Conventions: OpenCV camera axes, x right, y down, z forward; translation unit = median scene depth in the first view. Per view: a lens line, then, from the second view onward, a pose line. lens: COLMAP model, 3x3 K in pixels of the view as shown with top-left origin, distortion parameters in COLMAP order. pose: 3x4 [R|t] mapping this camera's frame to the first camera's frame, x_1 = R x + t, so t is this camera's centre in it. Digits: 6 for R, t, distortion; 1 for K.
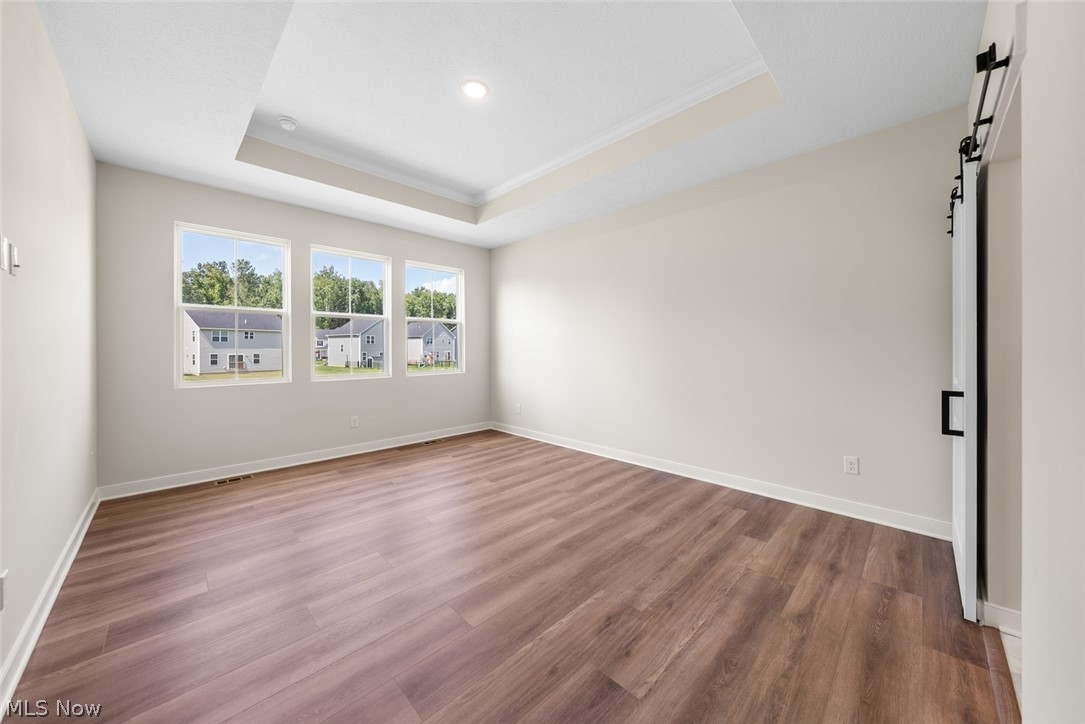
lens RADIAL K [[375.9, 0, 546.7], [0, 375.9, 351.3], [0, 0, 1]] dist [-0.001724, 0.000002]
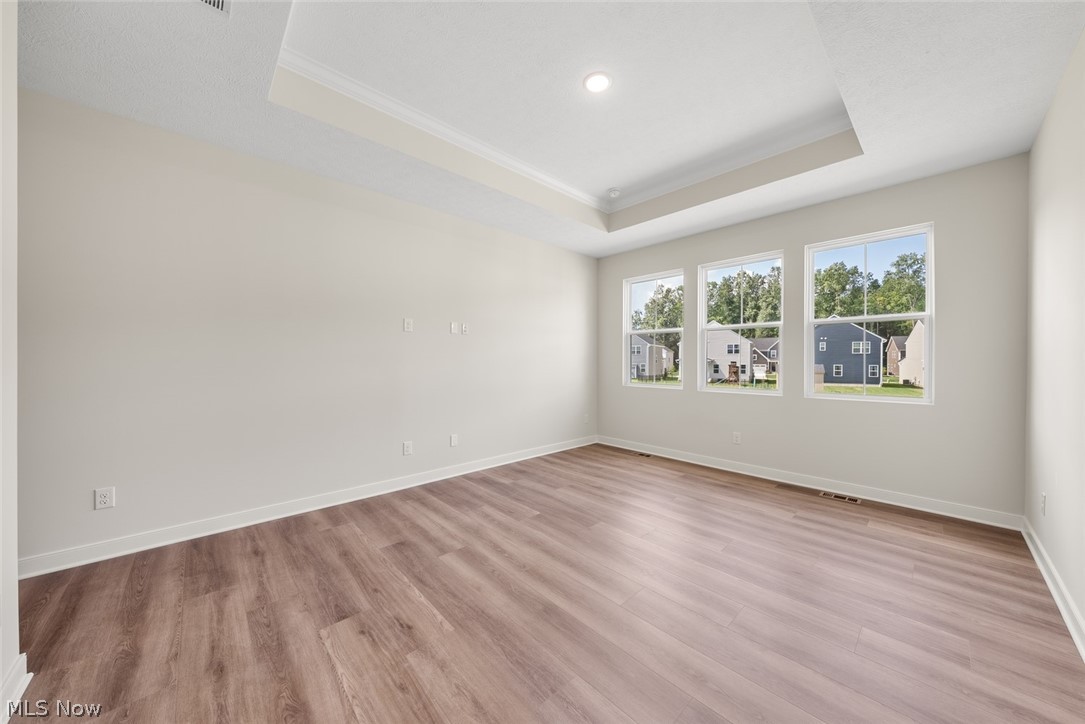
lens RADIAL K [[375.9, 0, 542.3], [0, 375.9, 363.7], [0, 0, 1]] dist [-0.001724, 0.000002]
pose [[-0.043100, 0.009573, -0.999025, 0.637164], [-0.010248, 0.999897, 0.010023, -0.005746], [0.999018, 0.010670, -0.042997, 0.770734]]
